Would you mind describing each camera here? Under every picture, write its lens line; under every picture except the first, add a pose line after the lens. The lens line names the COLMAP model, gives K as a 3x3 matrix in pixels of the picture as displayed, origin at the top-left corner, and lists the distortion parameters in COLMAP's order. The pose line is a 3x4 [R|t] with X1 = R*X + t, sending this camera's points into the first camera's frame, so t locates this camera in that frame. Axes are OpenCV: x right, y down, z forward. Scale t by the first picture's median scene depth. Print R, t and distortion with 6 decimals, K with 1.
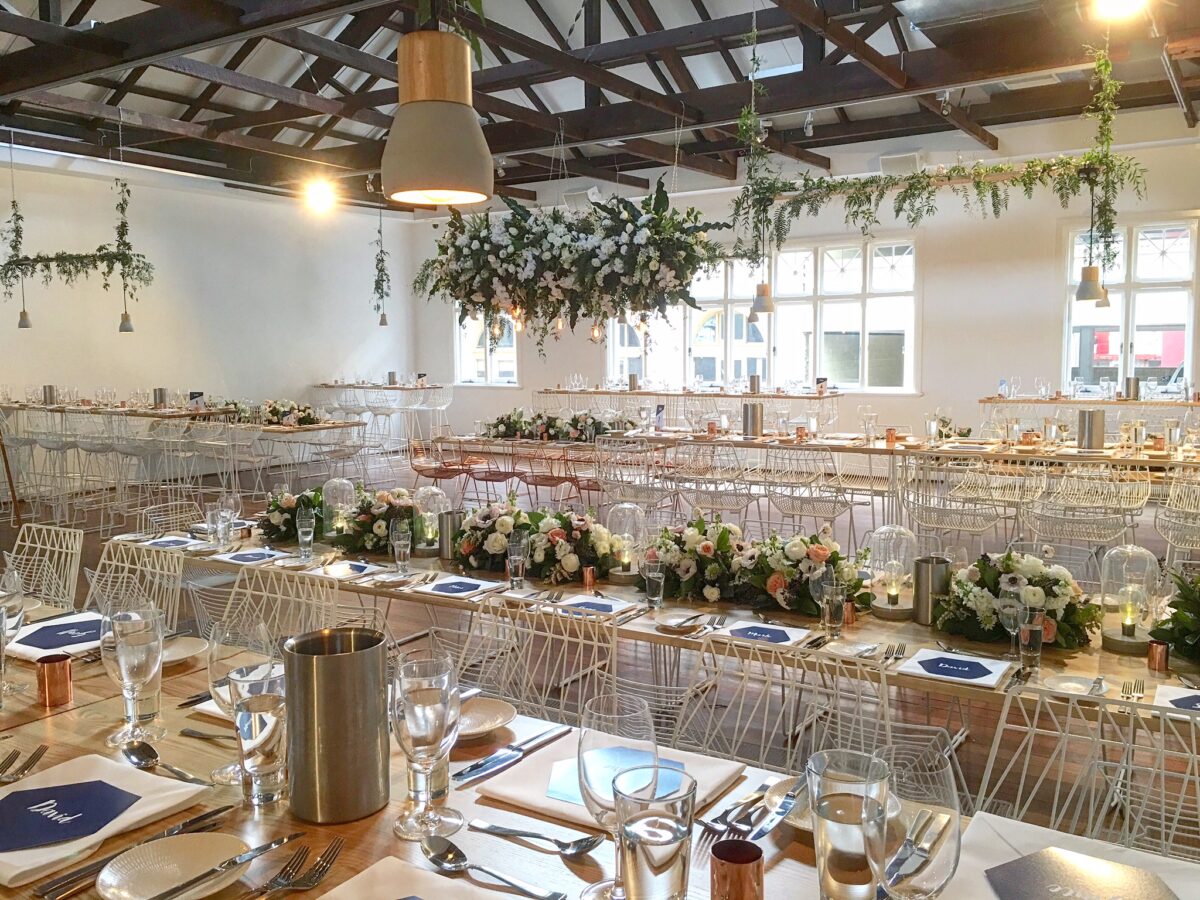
lens RADIAL K [[1025.0, 0, 600.1], [0, 1025.0, 434.6], [0, 0, 1]] dist [0.080518, -0.107940]
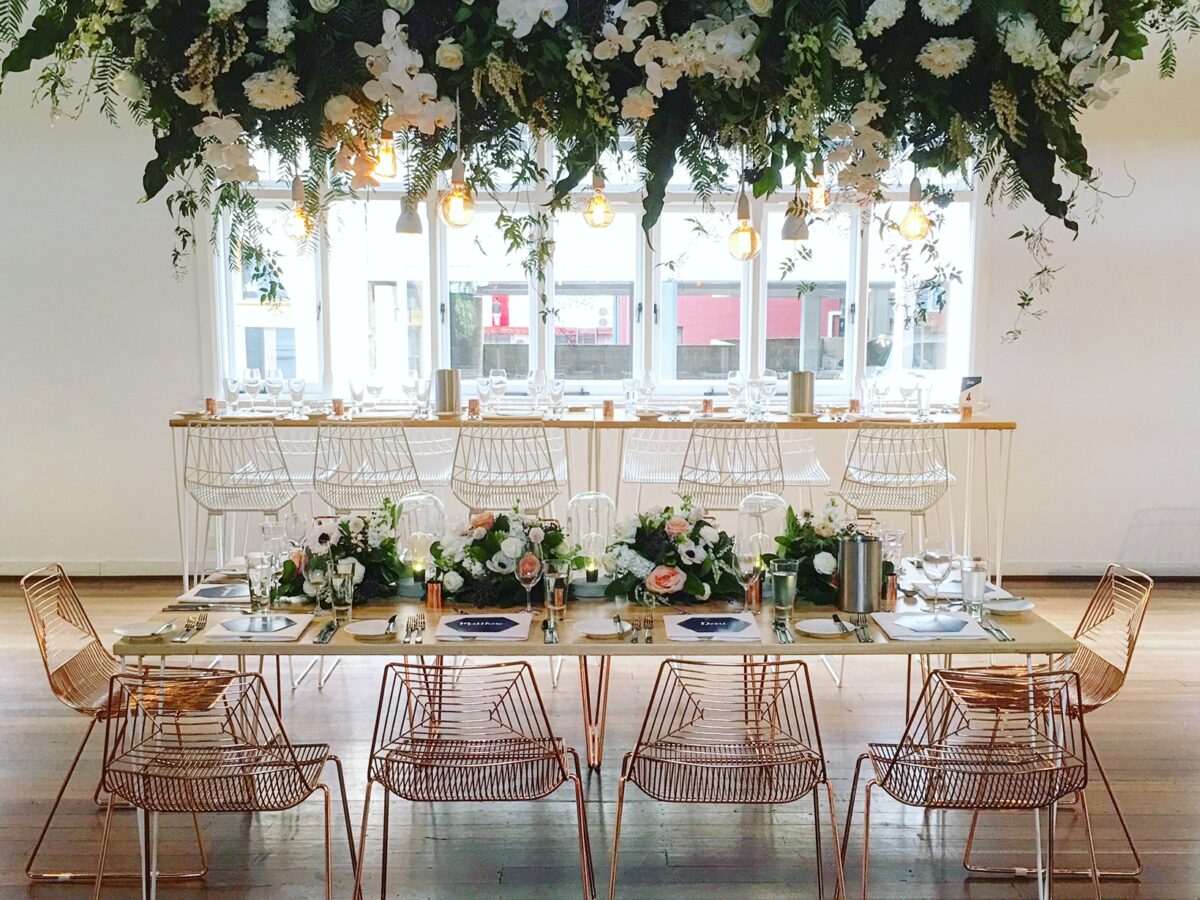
lens RADIAL K [[1385.6, 0, 600.4], [0, 1385.6, 516.1], [0, 0, 1]] dist [0.086759, -0.000412]
pose [[0.825222, -0.068761, 0.560608, -0.266083], [0.034929, 0.996875, 0.070856, -0.048881], [-0.563728, -0.038891, 0.825044, 0.673960]]
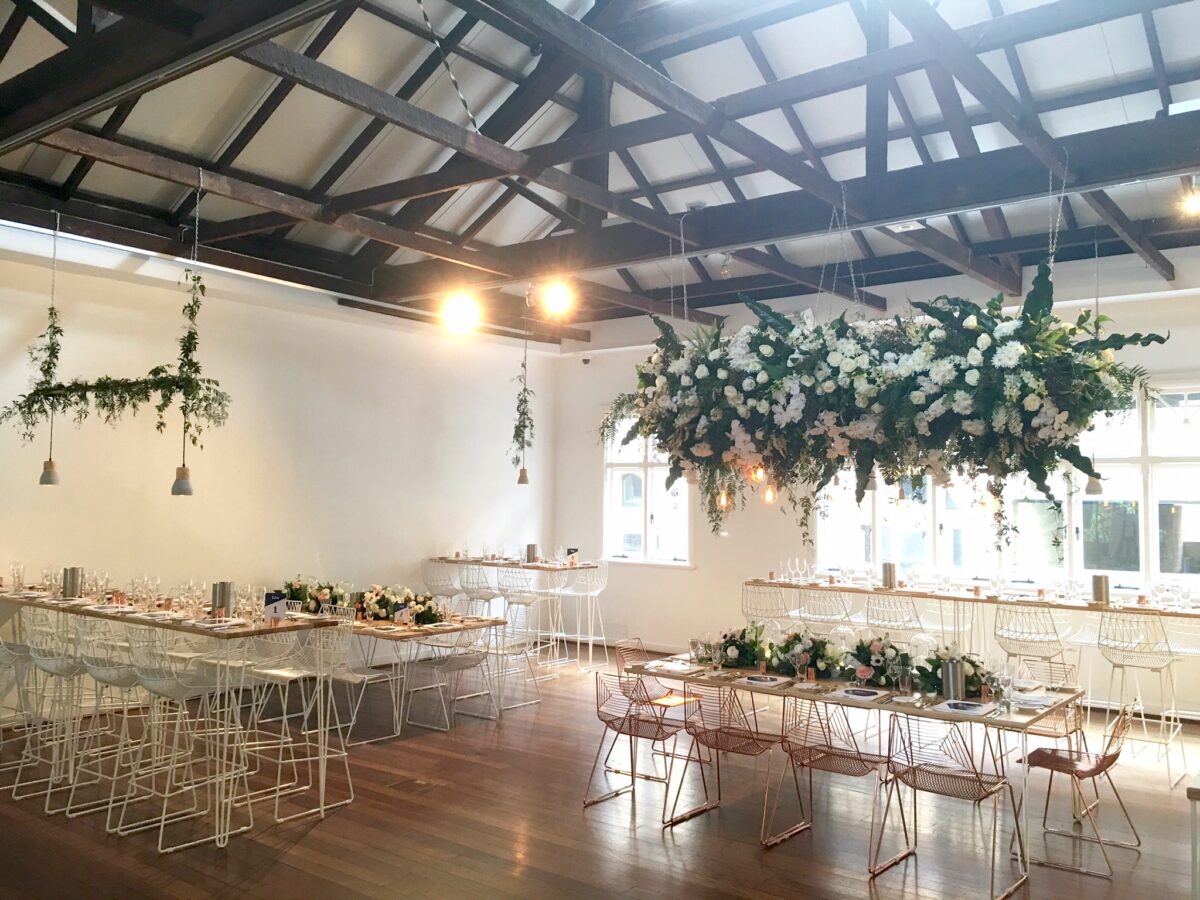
lens RADIAL K [[1025.0, 0, 600.1], [0, 1025.0, 434.6], [0, 0, 1]] dist [0.080518, -0.107940]
pose [[0.996486, 0.016653, -0.082086, -0.133909], [-0.028583, 0.988815, -0.146380, -0.046570], [0.078730, 0.148211, 0.985817, 0.355657]]
